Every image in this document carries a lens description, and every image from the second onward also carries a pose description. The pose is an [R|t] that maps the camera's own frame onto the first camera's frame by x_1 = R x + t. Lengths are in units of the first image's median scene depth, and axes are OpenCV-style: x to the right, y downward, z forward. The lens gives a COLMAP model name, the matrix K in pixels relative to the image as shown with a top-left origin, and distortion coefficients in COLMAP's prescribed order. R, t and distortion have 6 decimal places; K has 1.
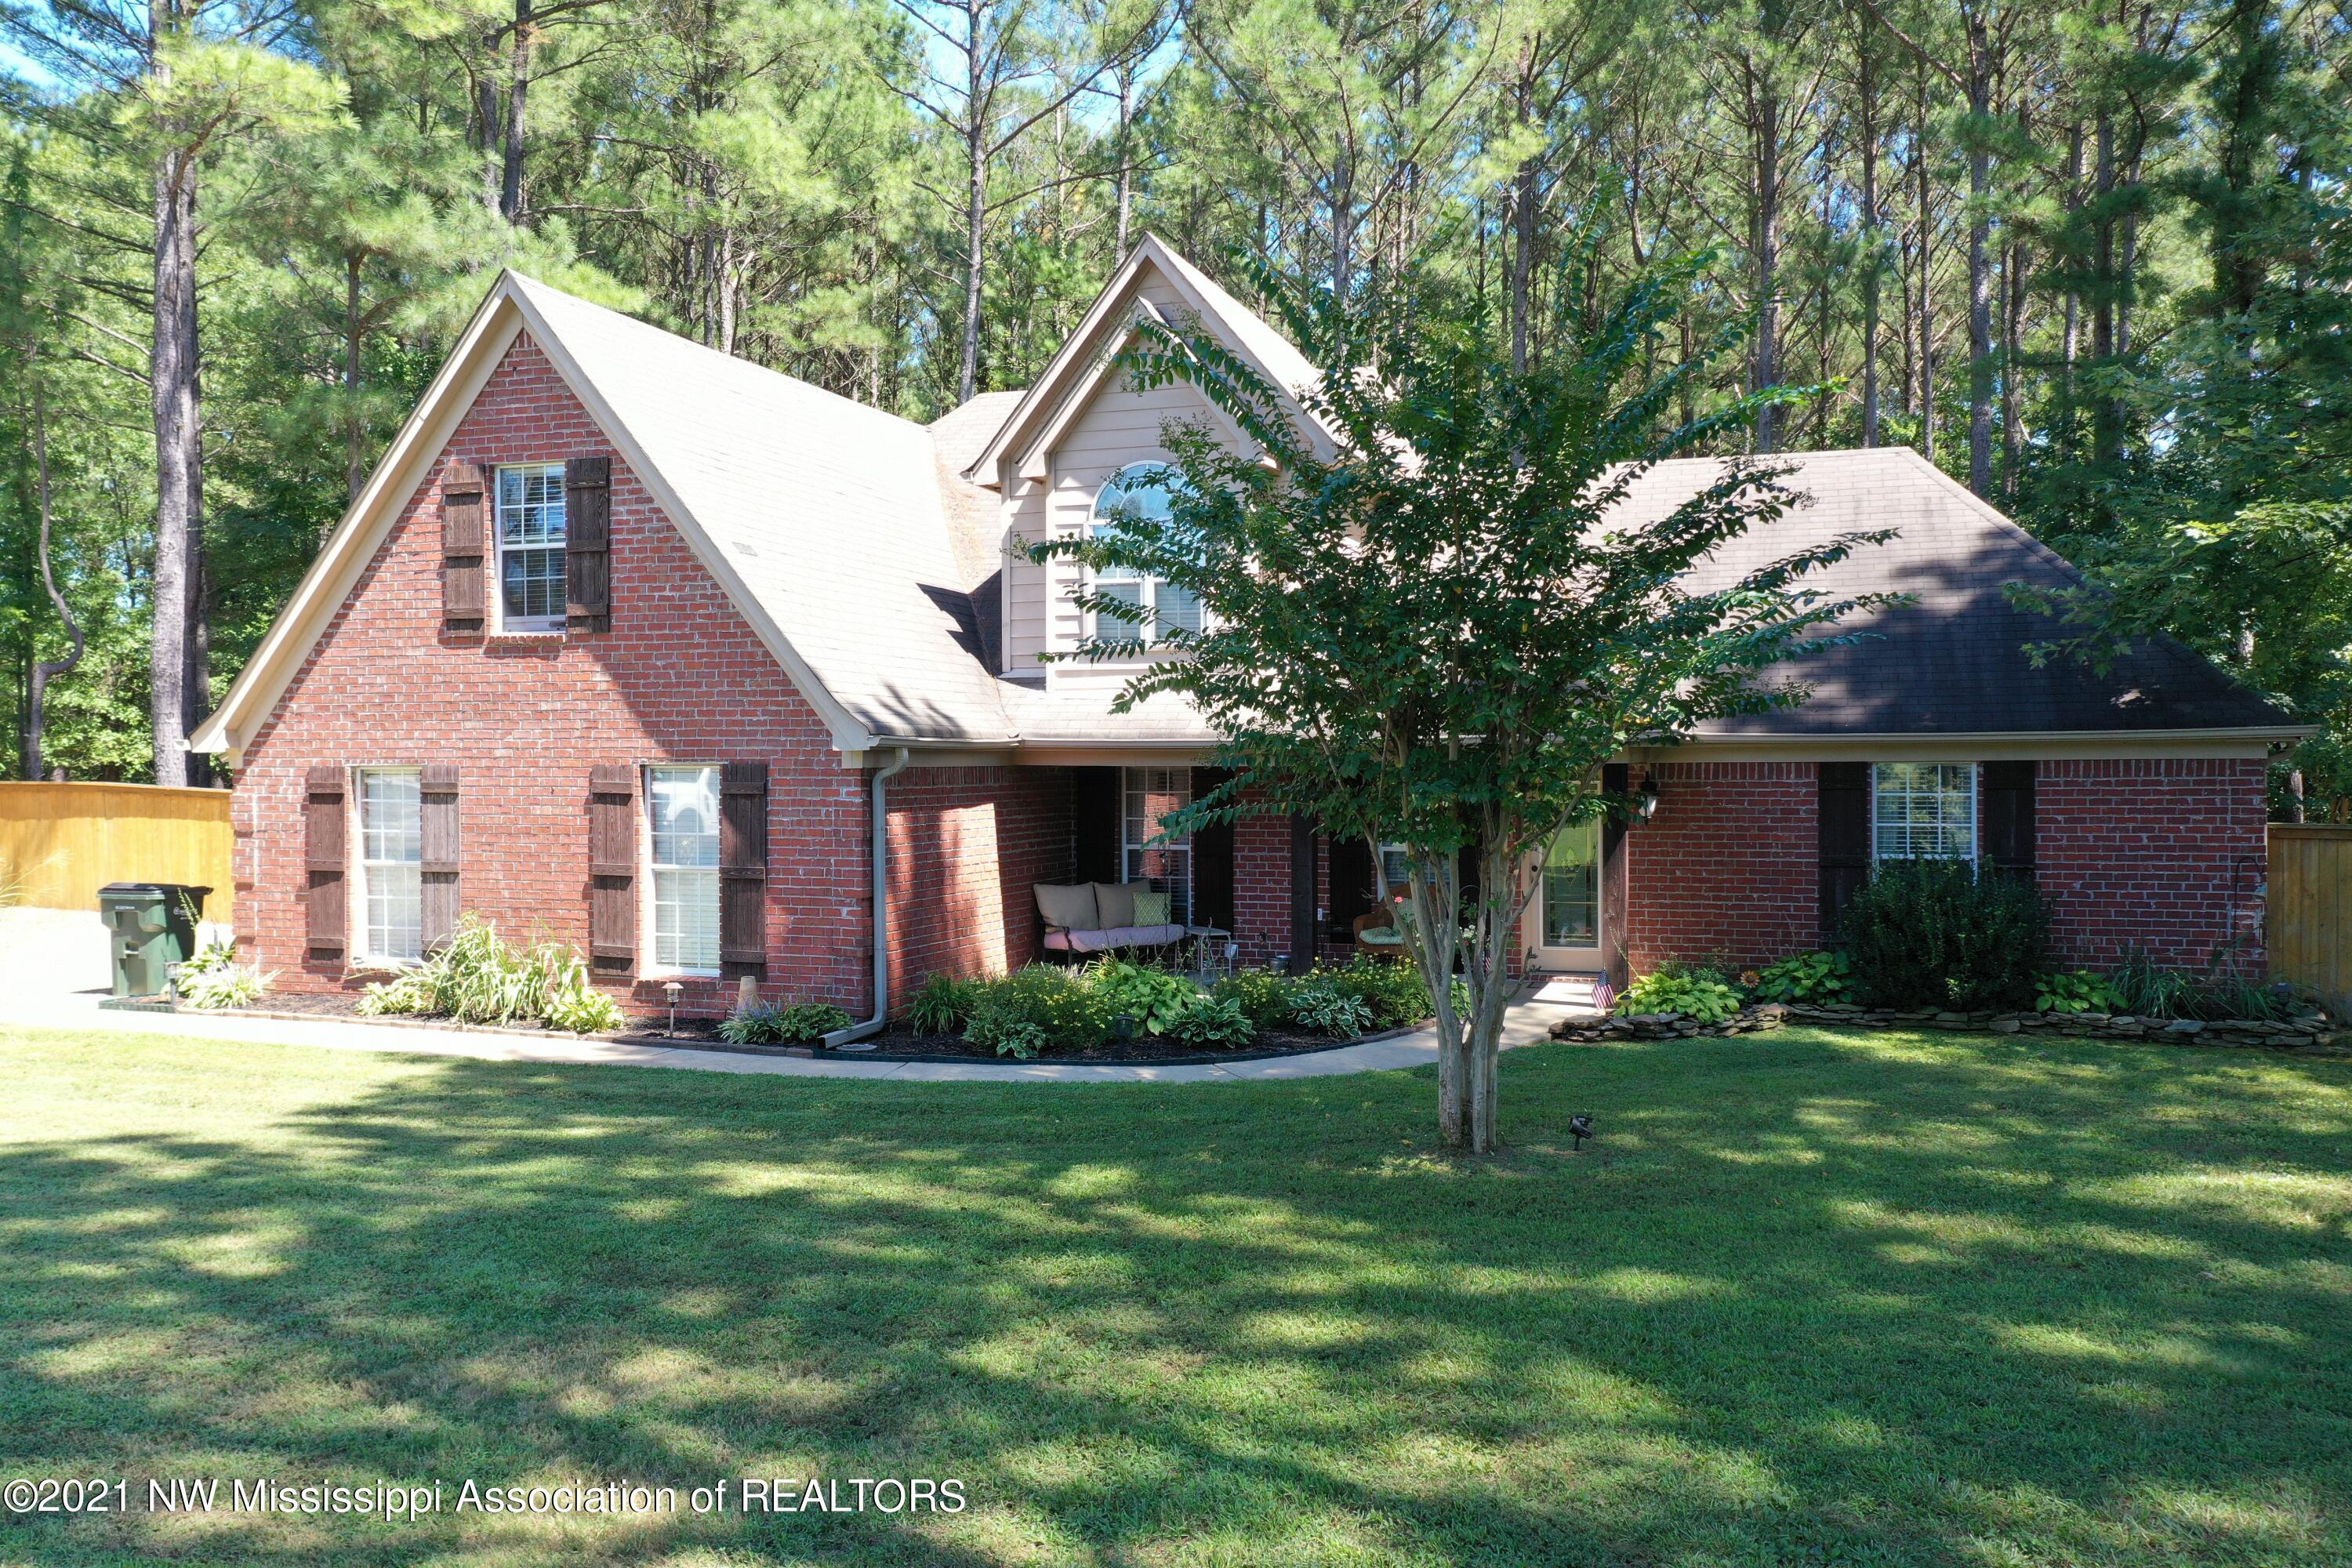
lens RADIAL K [[1882.4, 0, 1176.0], [0, 1882.4, 784.0], [0, 0, 1]] dist [0.006176, 0.000819]
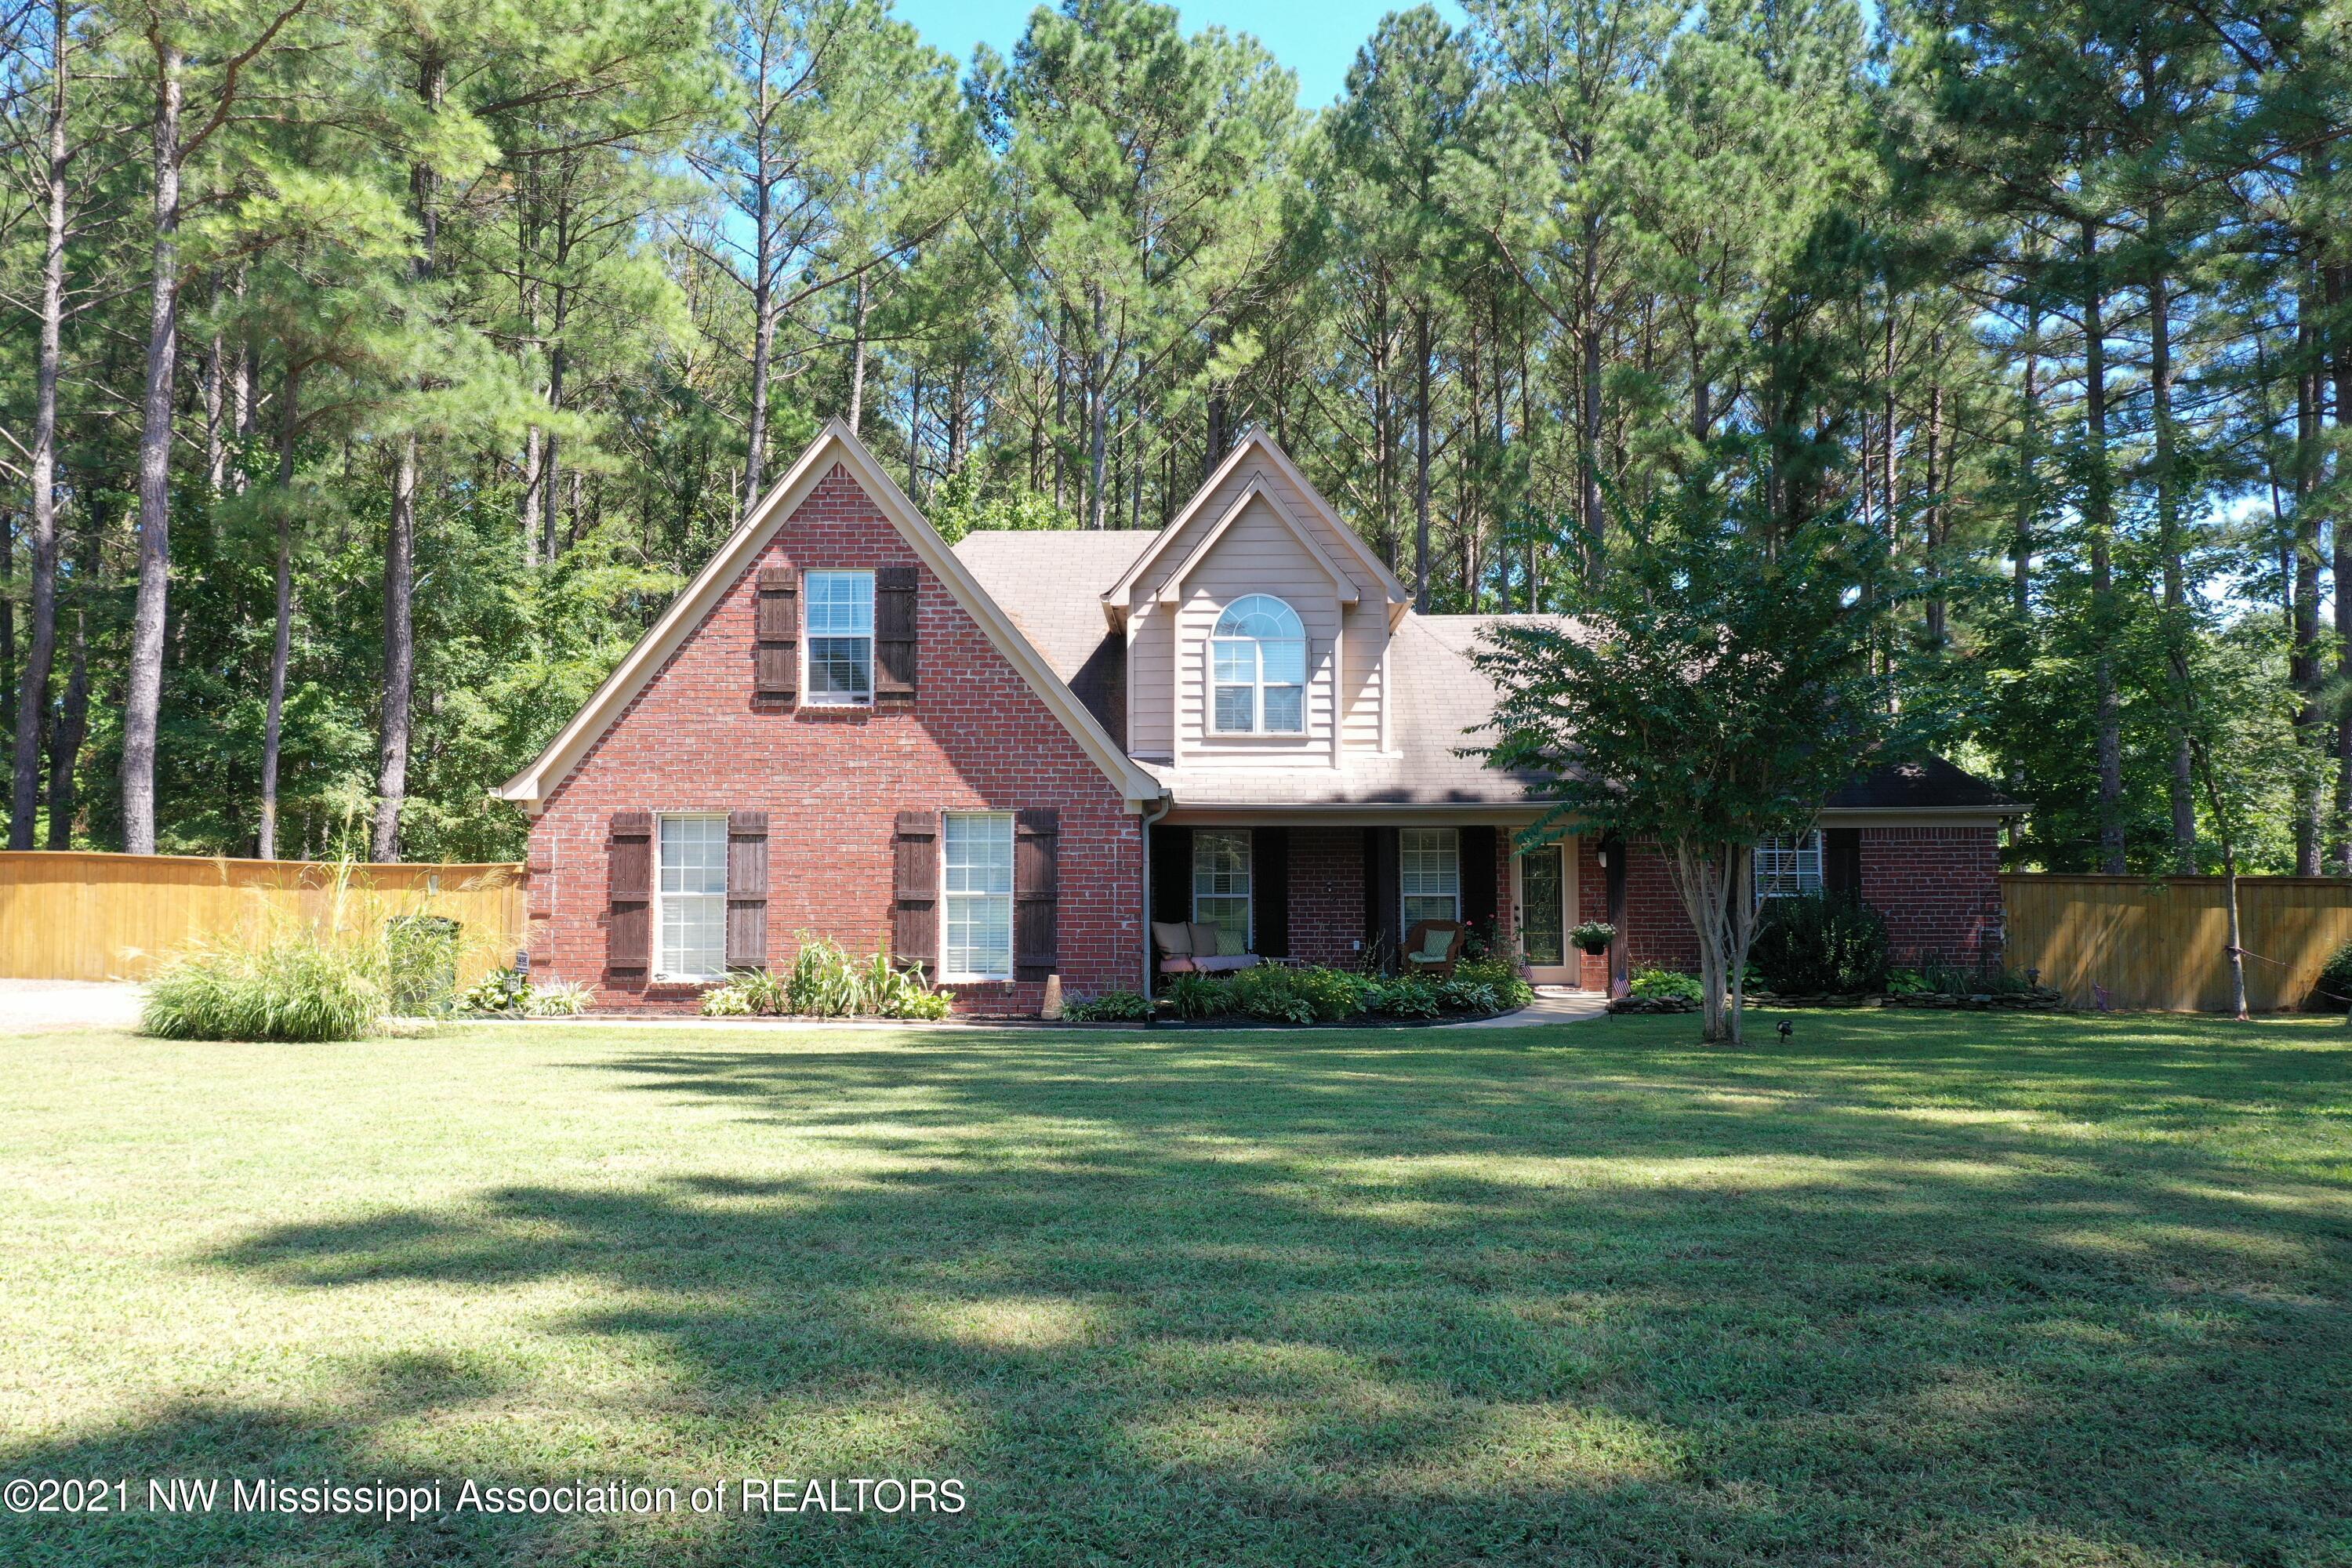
lens RADIAL K [[1882.4, 0, 1176.0], [0, 1882.4, 784.0], [0, 0, 1]] dist [0.006176, 0.000819]
pose [[0.949374, 0.023462, 0.313271, -0.513975], [0.001358, 0.996891, -0.078776, 0.068533], [-0.314146, 0.075214, 0.946391, -0.230238]]
